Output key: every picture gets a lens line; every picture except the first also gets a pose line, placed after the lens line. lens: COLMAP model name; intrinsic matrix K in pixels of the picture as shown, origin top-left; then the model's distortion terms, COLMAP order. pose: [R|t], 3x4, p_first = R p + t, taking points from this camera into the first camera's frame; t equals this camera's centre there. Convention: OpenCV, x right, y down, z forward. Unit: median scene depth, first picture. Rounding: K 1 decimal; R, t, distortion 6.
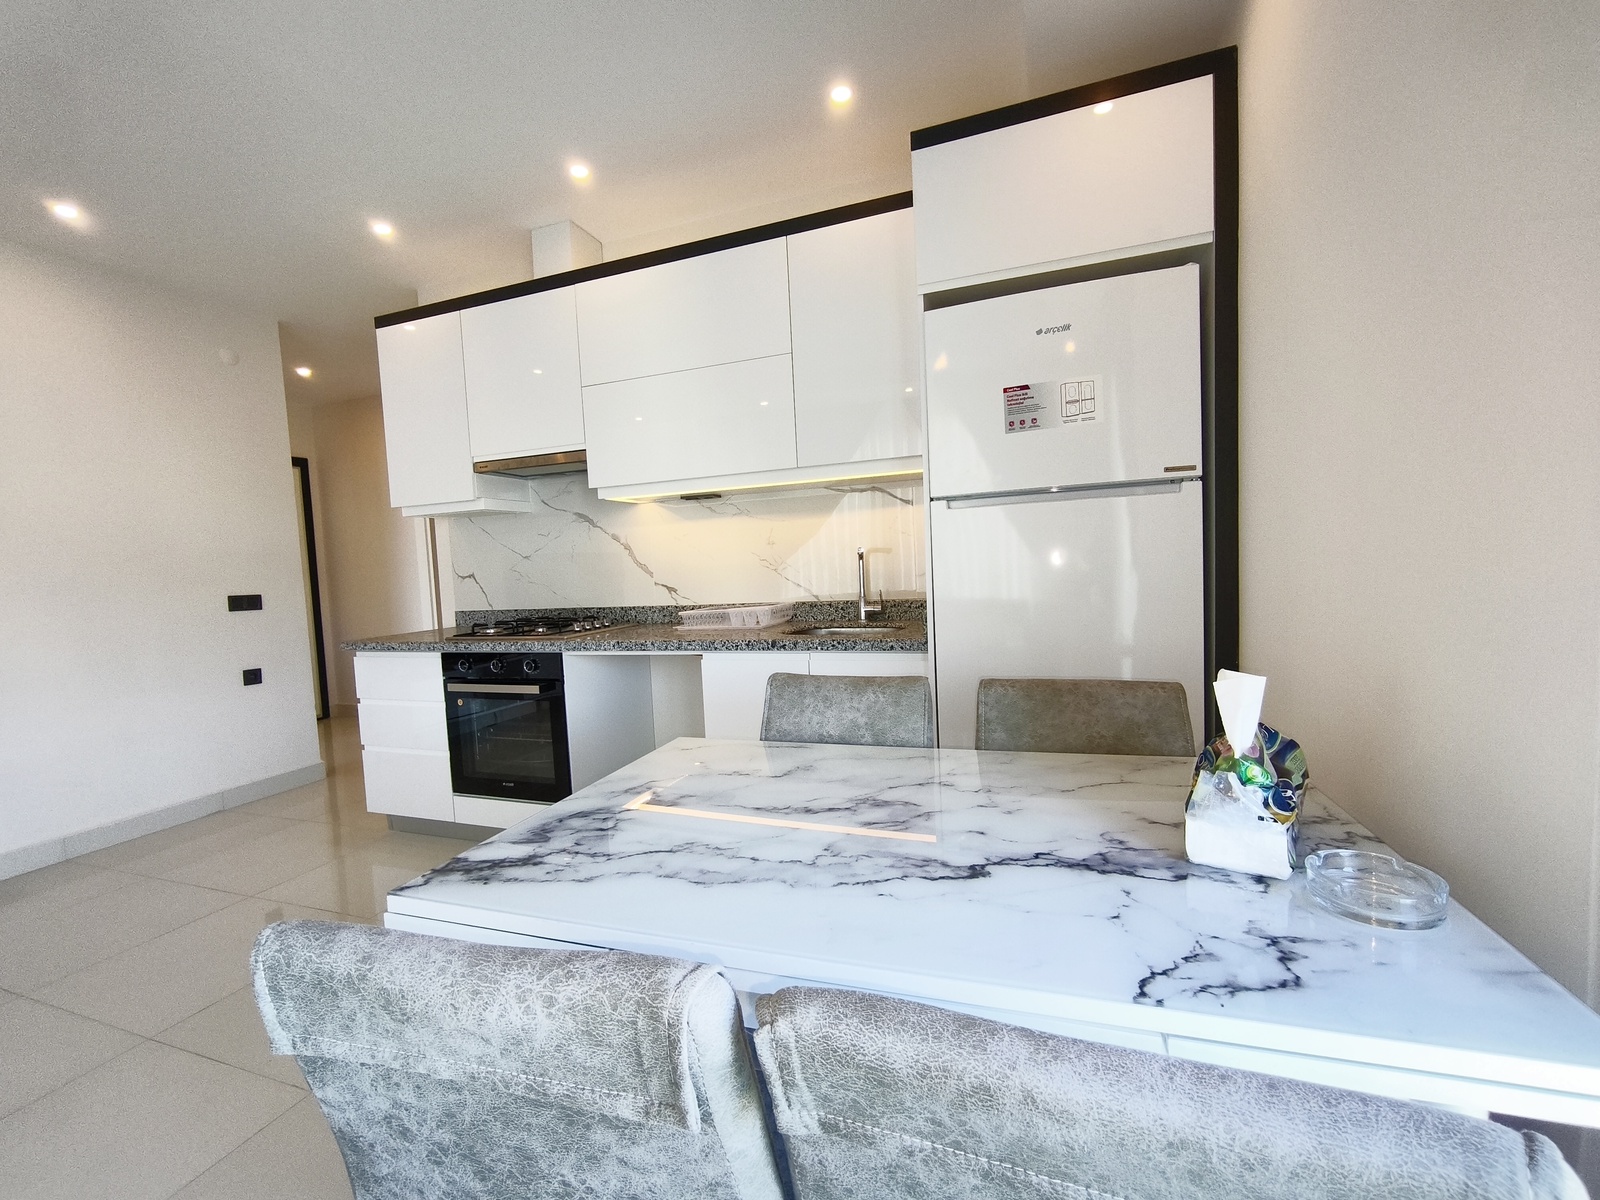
lens RADIAL K [[679.0, 0, 802.4], [0, 679.0, 604.8], [0, 0, 1]] dist [-0.001342, -0.000356]
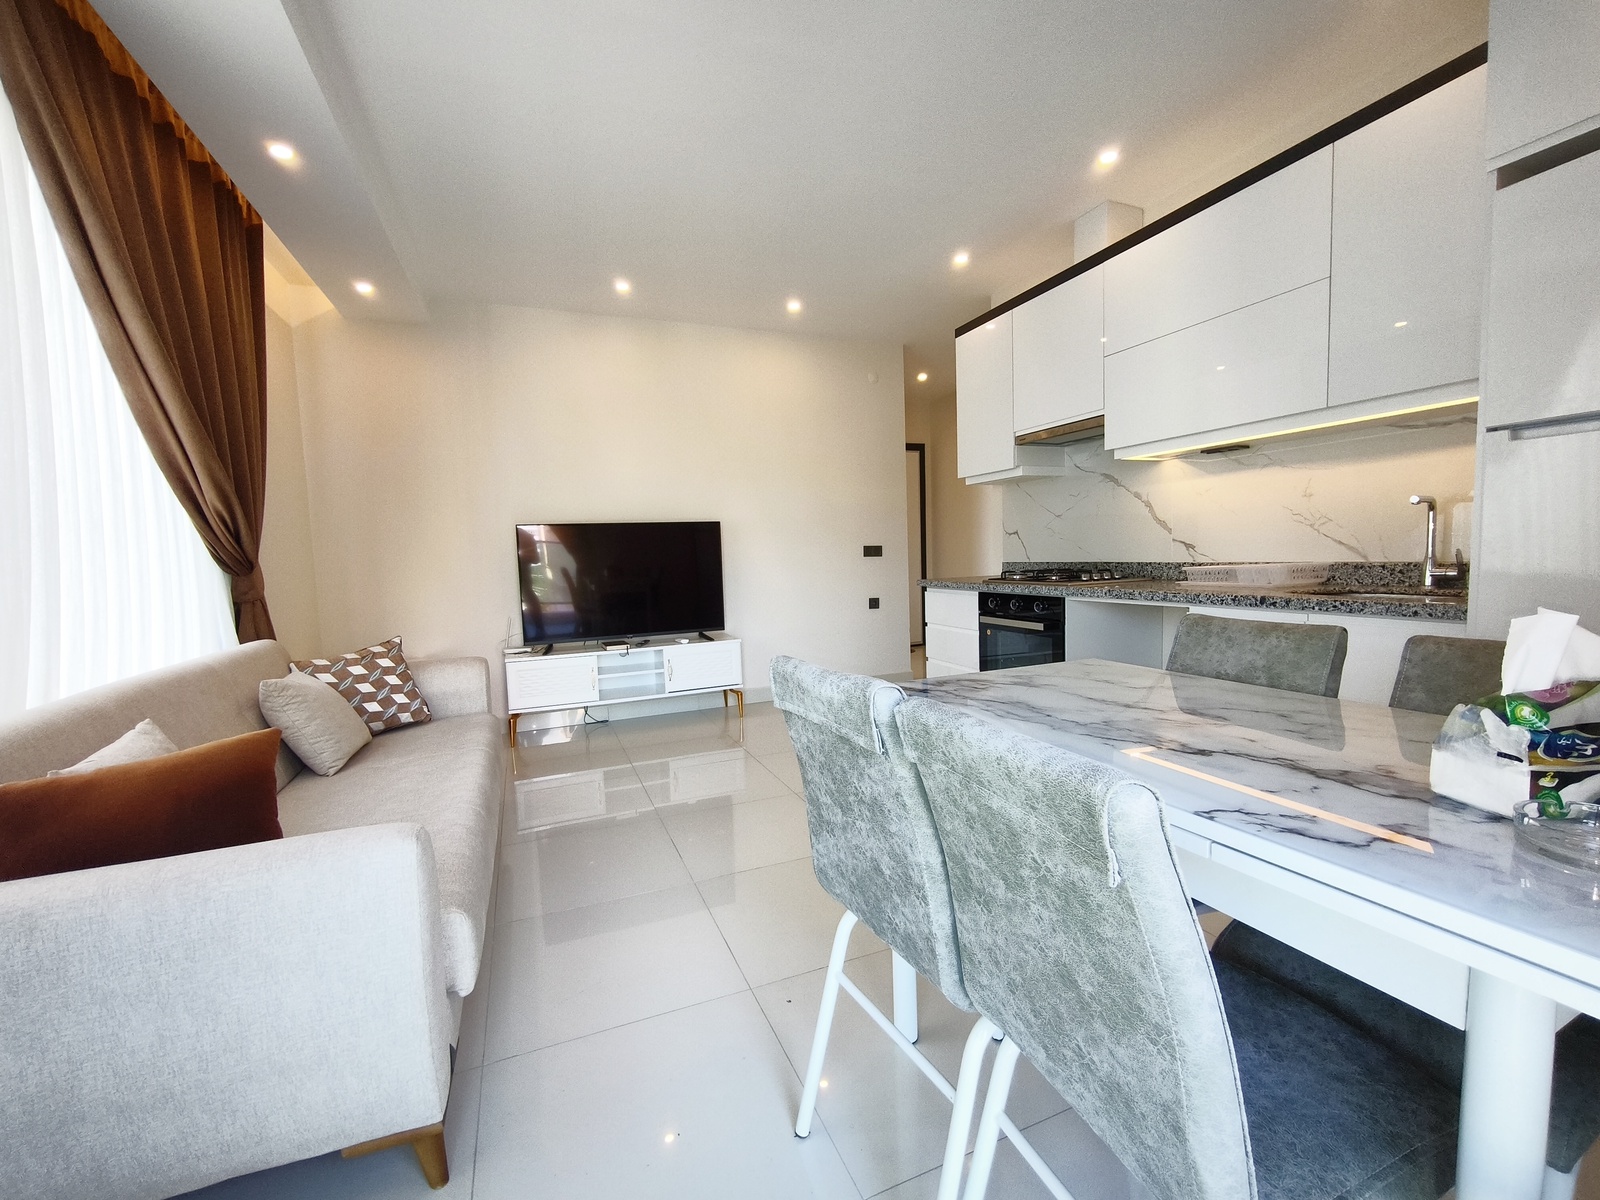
lens RADIAL K [[679.0, 0, 802.4], [0, 679.0, 604.8], [0, 0, 1]] dist [-0.001342, -0.000356]
pose [[0.672650, 0.082064, -0.735396, 0.184992], [-0.044968, 0.996528, 0.070073, 0.021375], [0.738593, -0.014066, 0.674005, -0.099096]]
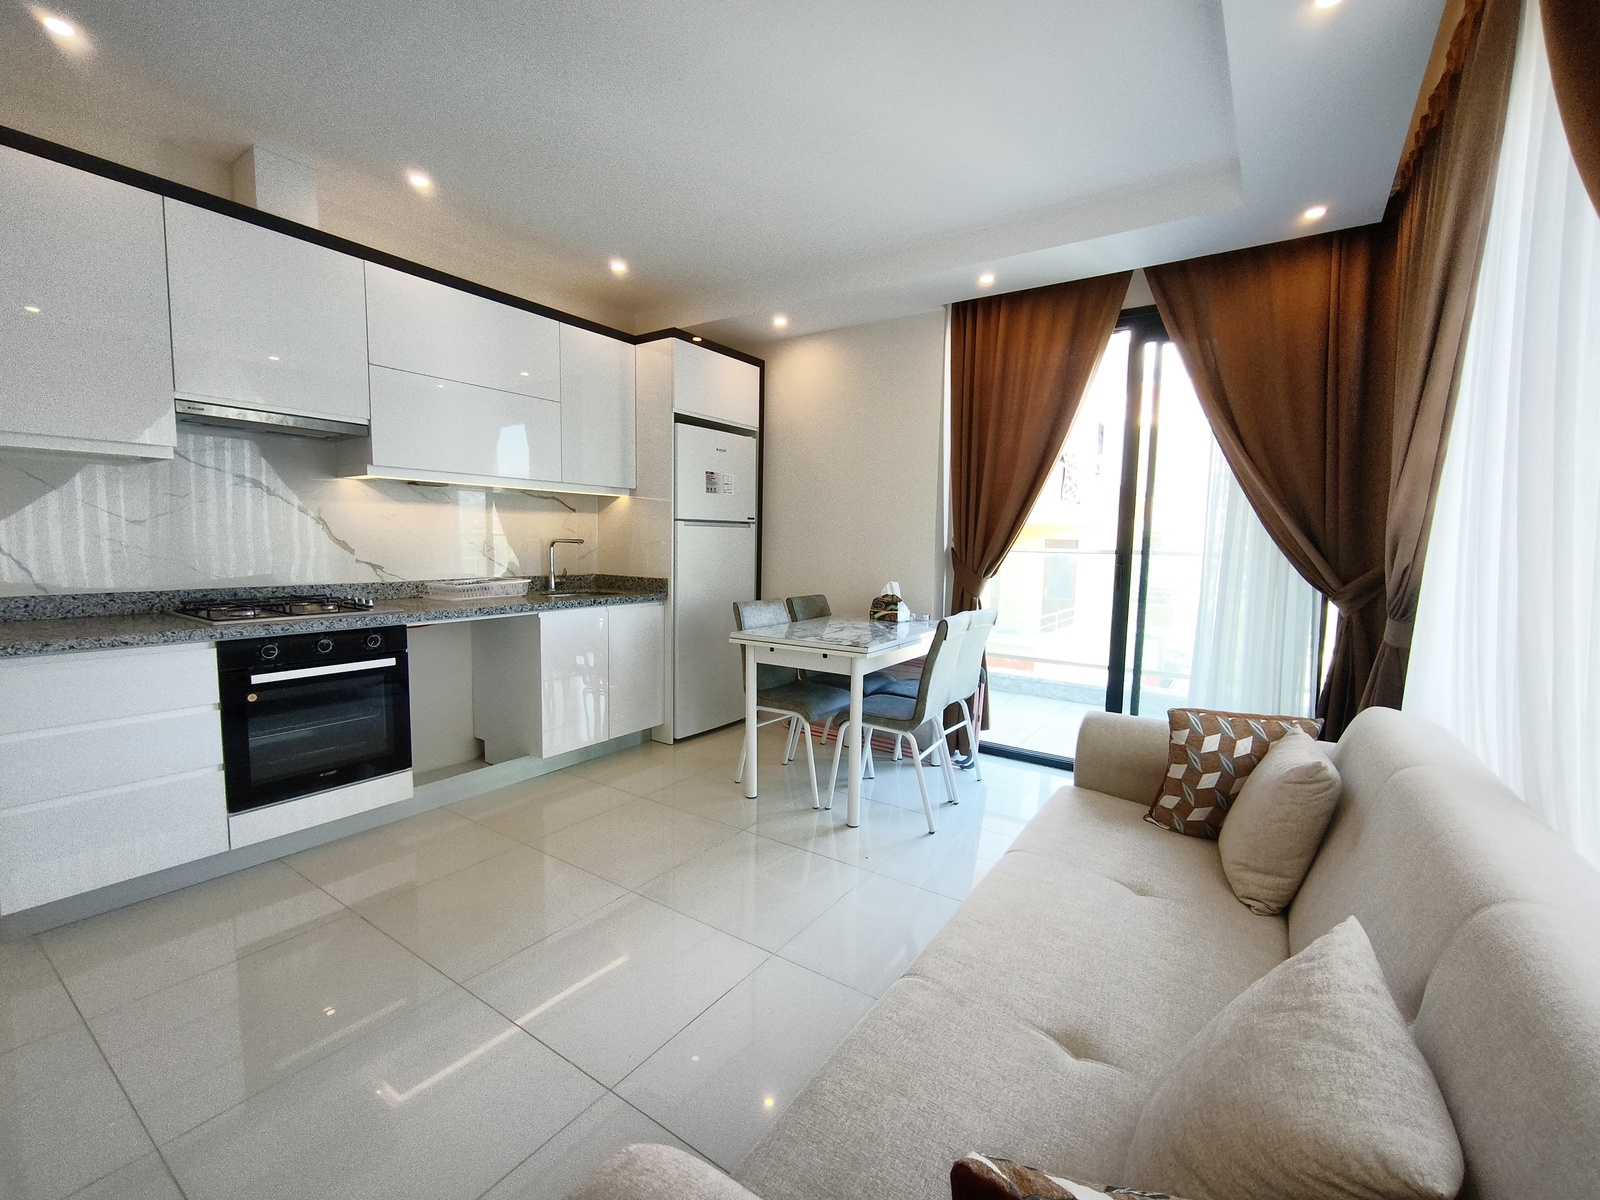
lens RADIAL K [[679.0, 0, 802.4], [0, 679.0, 604.8], [0, 0, 1]] dist [-0.001342, -0.000356]
pose [[0.250345, -0.041332, 0.967274, -1.167936], [0.030034, 0.998939, 0.034912, 0.020748], [-0.967691, 0.020311, 0.251321, 0.131716]]
